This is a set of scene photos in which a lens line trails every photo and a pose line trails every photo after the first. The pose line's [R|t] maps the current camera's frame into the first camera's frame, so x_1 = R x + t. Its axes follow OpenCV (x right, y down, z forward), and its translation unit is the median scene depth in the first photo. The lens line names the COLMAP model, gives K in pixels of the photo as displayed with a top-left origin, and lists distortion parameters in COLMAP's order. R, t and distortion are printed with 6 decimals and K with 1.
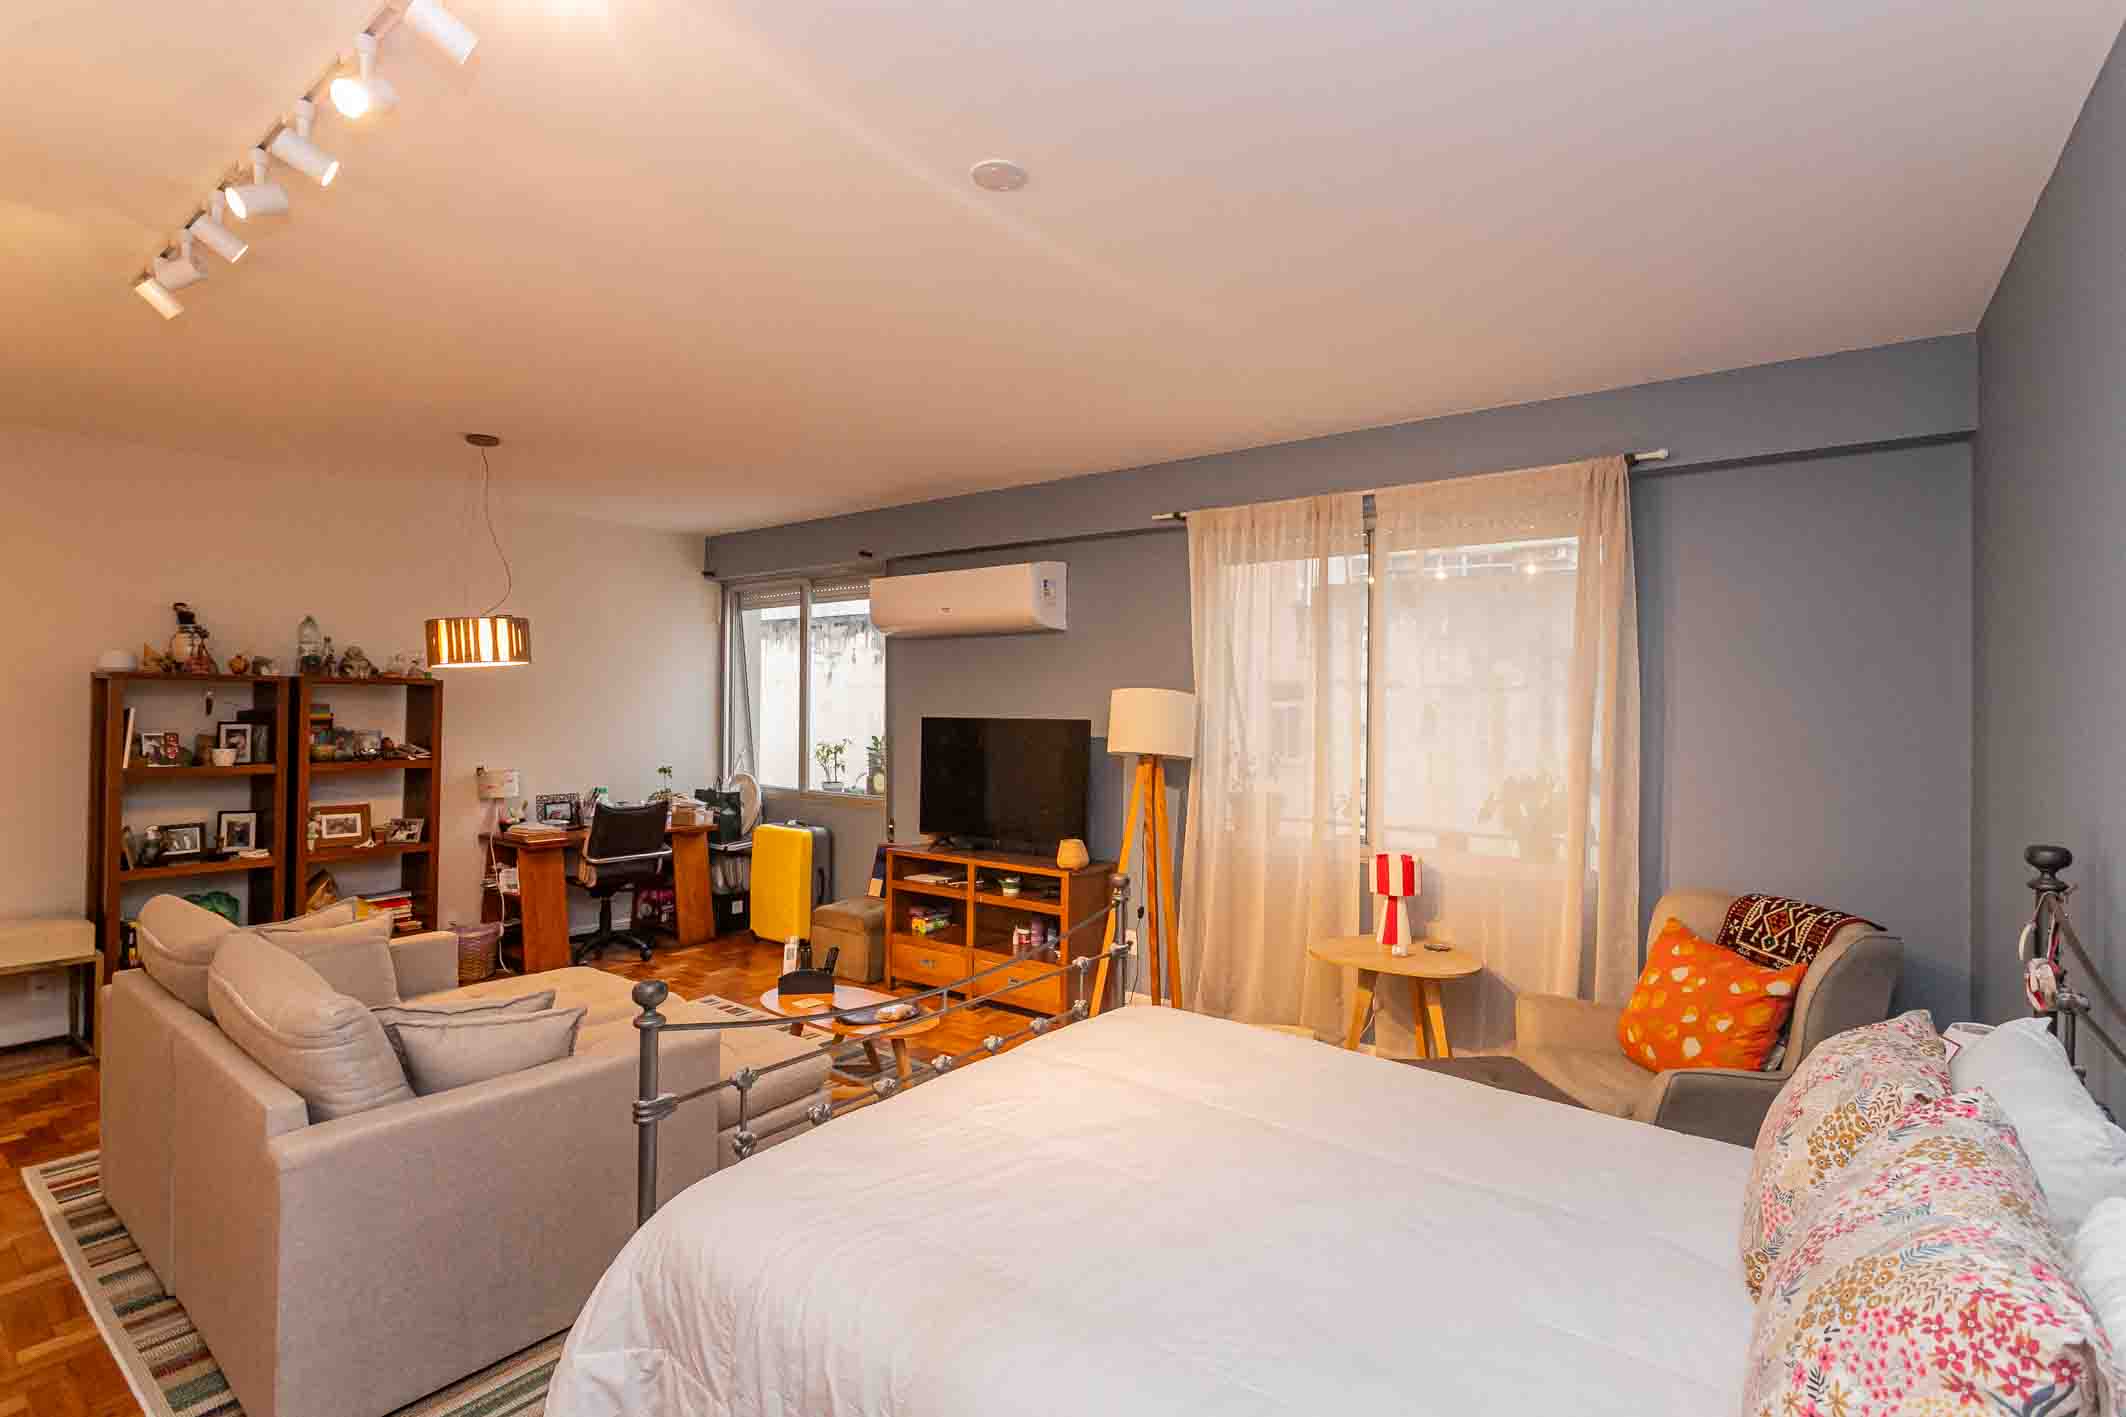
lens RADIAL K [[976.1, 0, 1063.0], [0, 976.1, 708.5], [0, 0, 1]] dist [-0.001170, -0.000456]
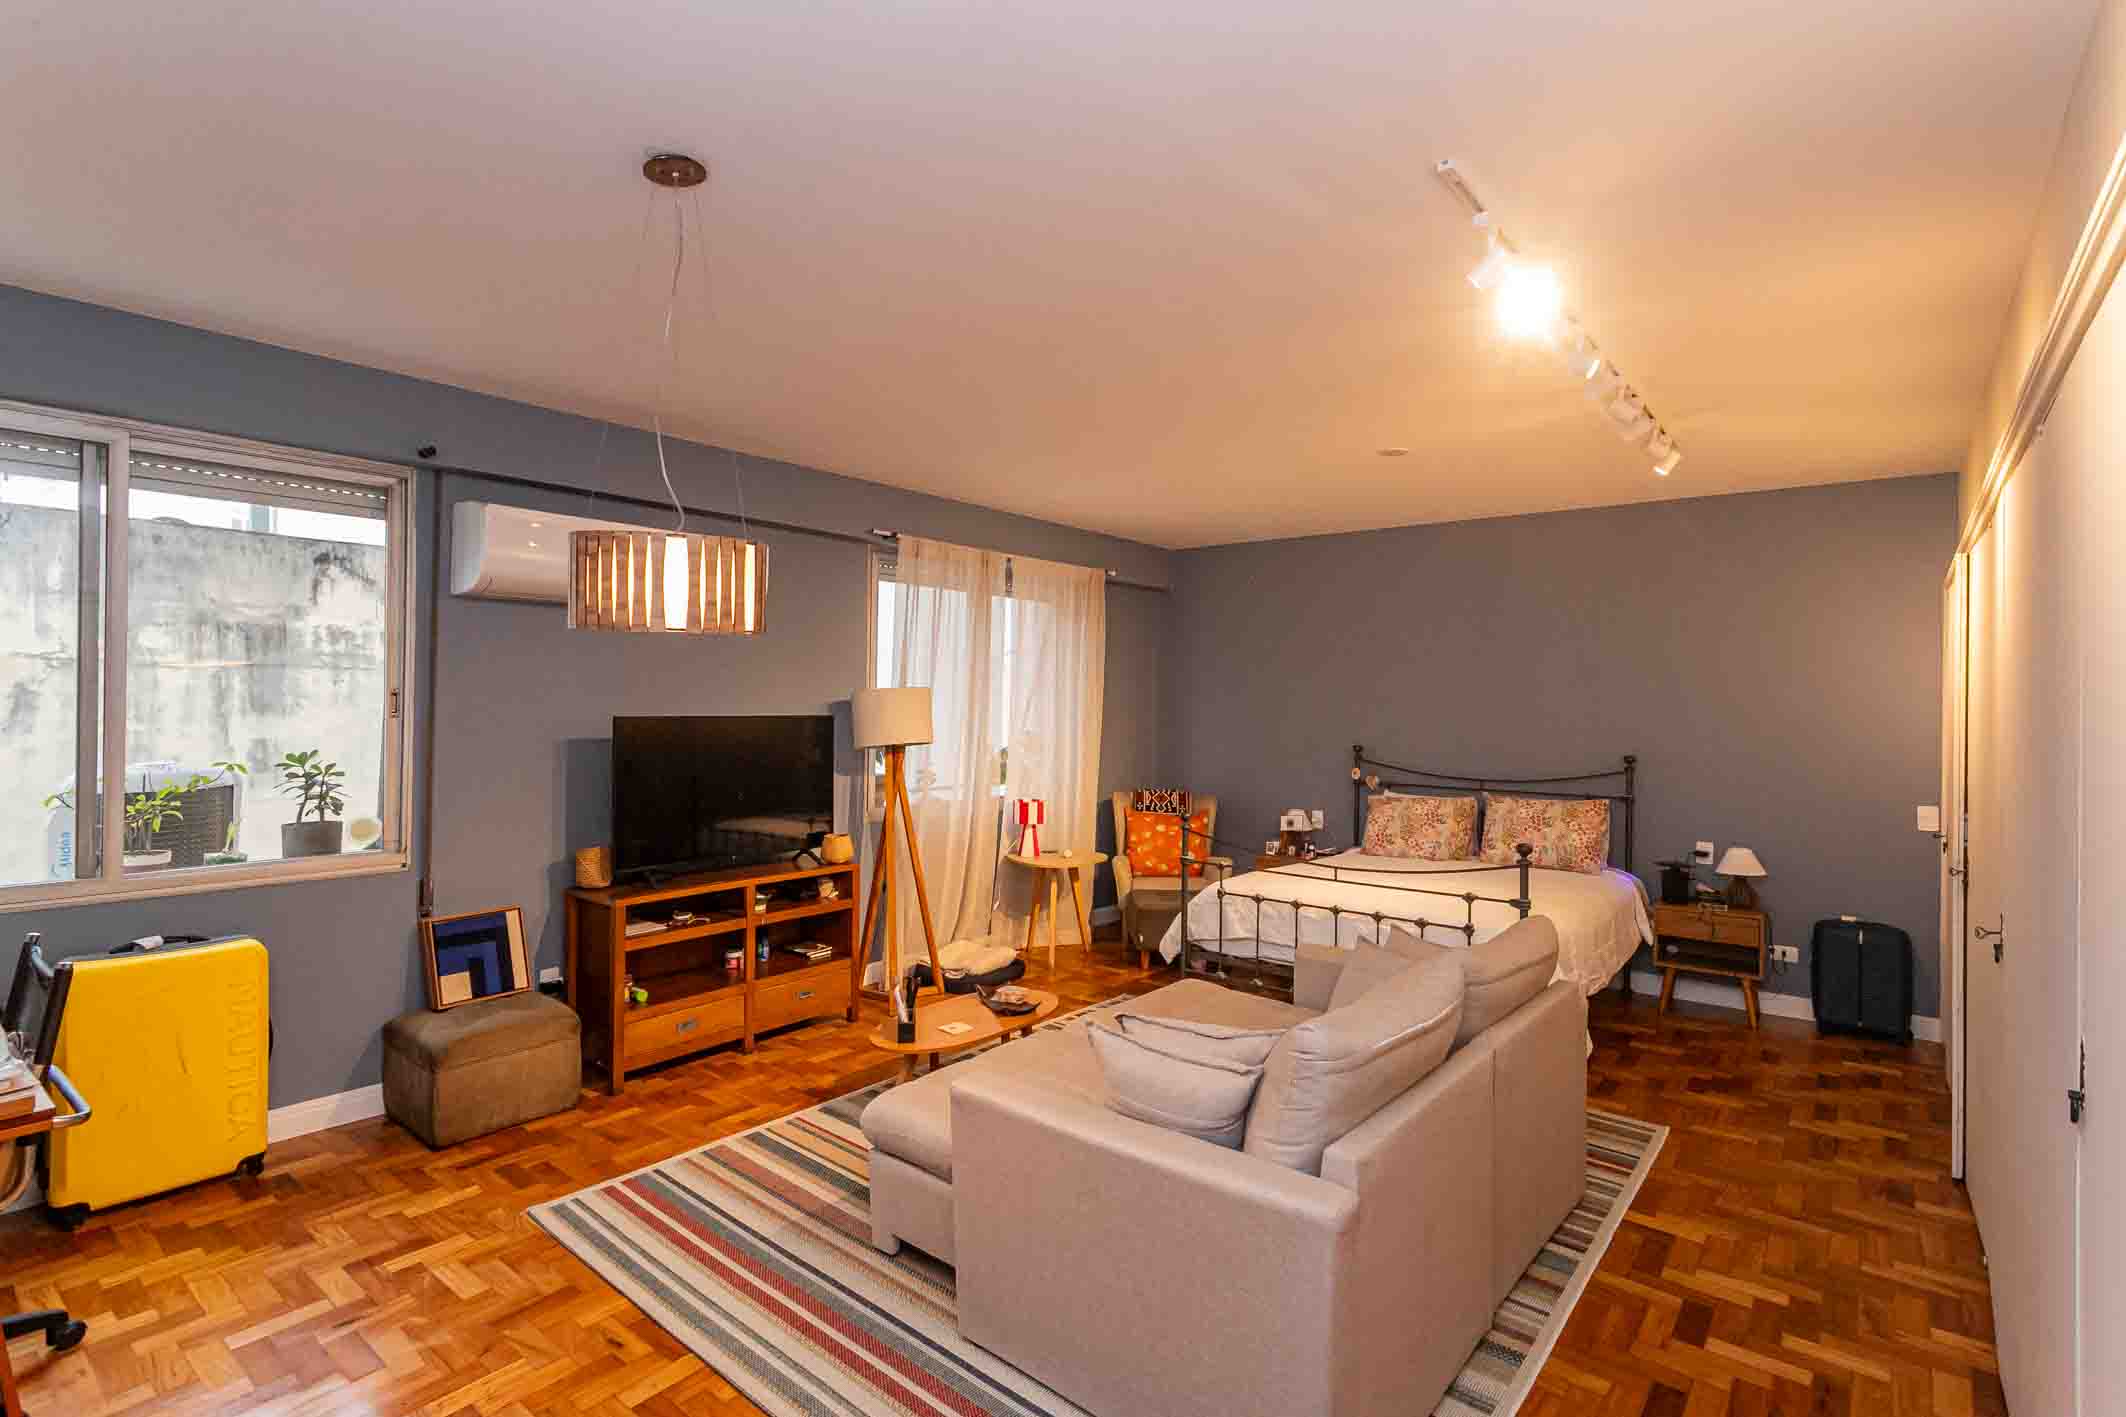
lens RADIAL K [[976.1, 0, 1063.0], [0, 976.1, 708.5], [0, 0, 1]] dist [-0.001170, -0.000456]
pose [[0.056268, -0.011782, 0.998346, -1.140192], [-0.007445, 0.999898, 0.012220, -0.011083], [-0.998388, -0.008120, 0.056174, 0.824496]]
